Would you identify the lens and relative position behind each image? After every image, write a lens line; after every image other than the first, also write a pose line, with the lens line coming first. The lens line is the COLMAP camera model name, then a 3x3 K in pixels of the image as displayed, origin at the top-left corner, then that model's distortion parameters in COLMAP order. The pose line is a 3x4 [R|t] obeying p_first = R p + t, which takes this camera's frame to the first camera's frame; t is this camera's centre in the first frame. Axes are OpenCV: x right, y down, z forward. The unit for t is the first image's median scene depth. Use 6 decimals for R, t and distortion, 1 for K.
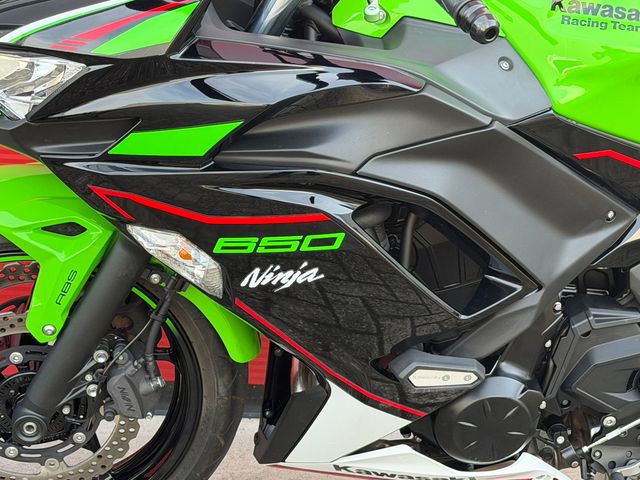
lens RADIAL K [[1491.1, 0, 320.0], [0, 1491.1, 240.0], [0, 0, 1]] dist [0.136882, 0.259730]
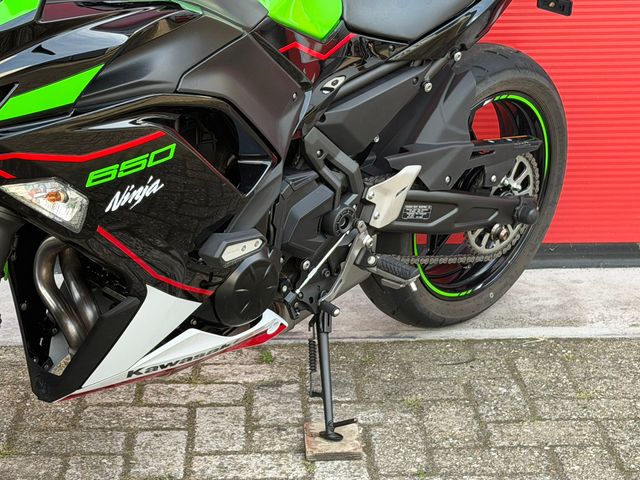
lens RADIAL K [[1491.1, 0, 320.0], [0, 1491.1, 240.0], [0, 0, 1]] dist [0.136882, 0.259730]
pose [[0.783591, -0.283442, 0.552852, -0.575455], [0.295893, 0.952721, 0.069065, 0.020706], [-0.546290, 0.109466, 0.830412, -0.059267]]
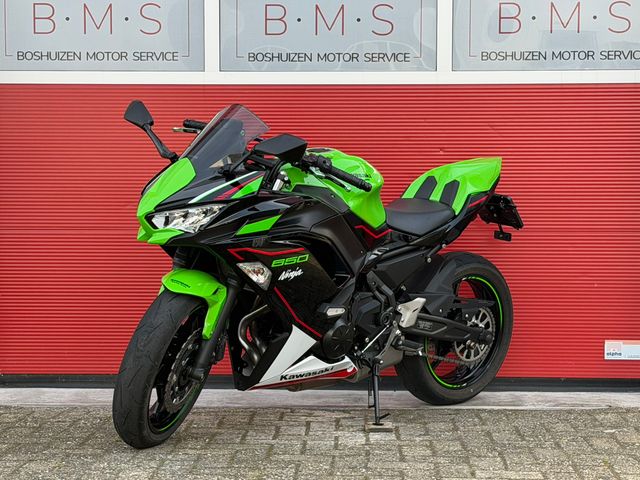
lens RADIAL K [[1491.1, 0, 320.0], [0, 1491.1, 240.0], [0, 0, 1]] dist [0.136882, 0.259730]
pose [[0.822839, -0.121193, 0.555201, -1.508688], [0.275976, 0.939270, -0.203982, 0.543961], [-0.496762, 0.321067, 0.806315, -1.276985]]
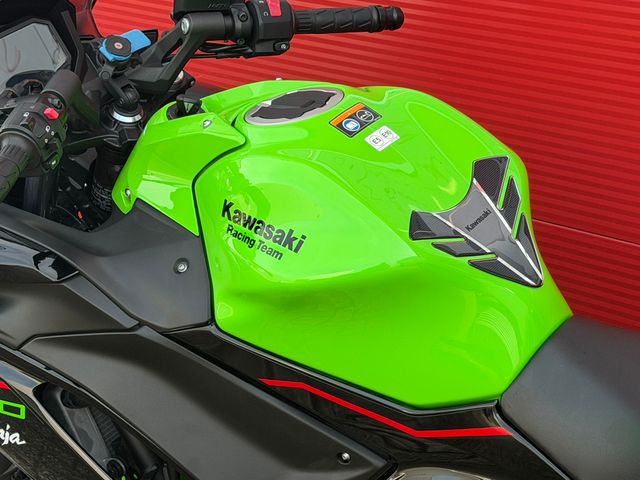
lens RADIAL K [[1491.1, 0, 320.0], [0, 1491.1, 240.0], [0, 0, 1]] dist [0.136882, 0.259730]
pose [[0.682605, 0.159172, -0.713243, 0.843060], [-0.158399, 0.985015, 0.068227, -0.211883], [0.713415, 0.066405, 0.697589, 0.425052]]
